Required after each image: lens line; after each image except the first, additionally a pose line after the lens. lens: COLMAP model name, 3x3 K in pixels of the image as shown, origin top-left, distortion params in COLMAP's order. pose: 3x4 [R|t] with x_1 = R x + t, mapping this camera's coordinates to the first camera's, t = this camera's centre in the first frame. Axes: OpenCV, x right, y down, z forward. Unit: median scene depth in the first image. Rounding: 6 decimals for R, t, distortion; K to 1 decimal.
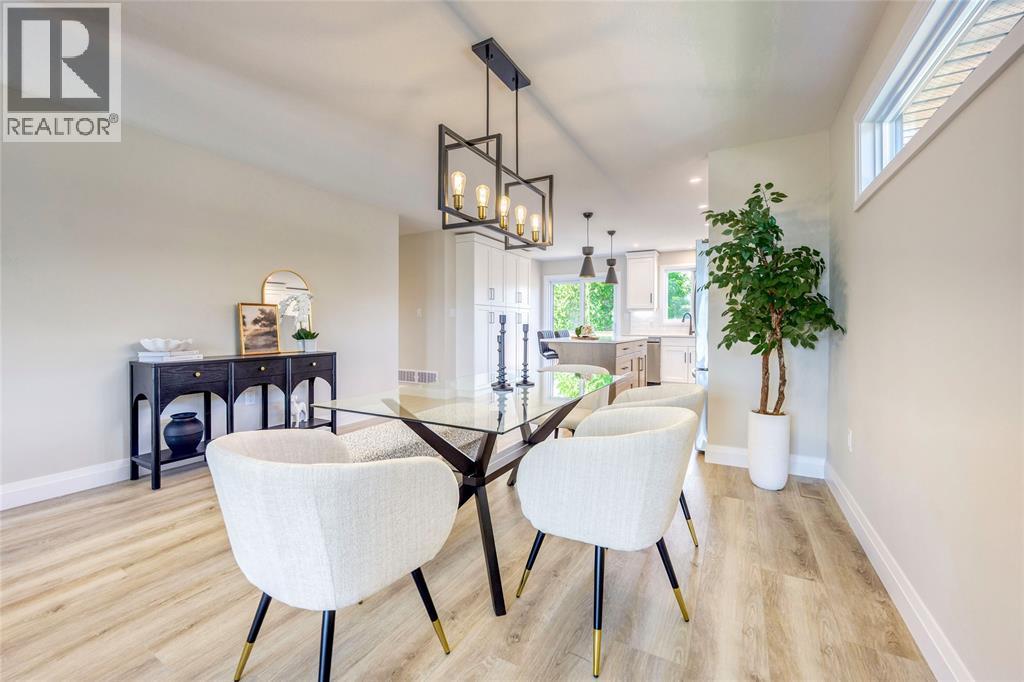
lens RADIAL K [[412.6, 0, 515.7], [0, 412.6, 334.5], [0, 0, 1]] dist [-0.013904, 0.000880]
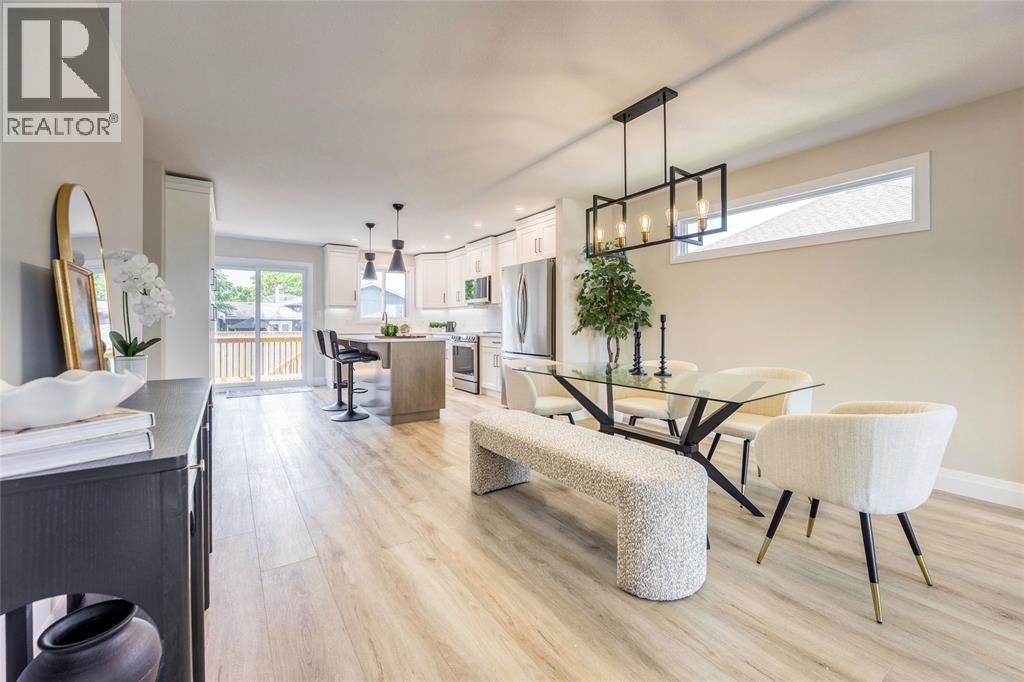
lens RADIAL K [[412.6, 0, 514.0], [0, 412.6, 326.6], [0, 0, 1]] dist [-0.013904, 0.000880]
pose [[0.457497, -0.005977, 0.889191, -0.987898], [0.019743, 0.999799, -0.003437, -0.009862], [-0.888992, 0.019128, 0.457523, 0.584174]]
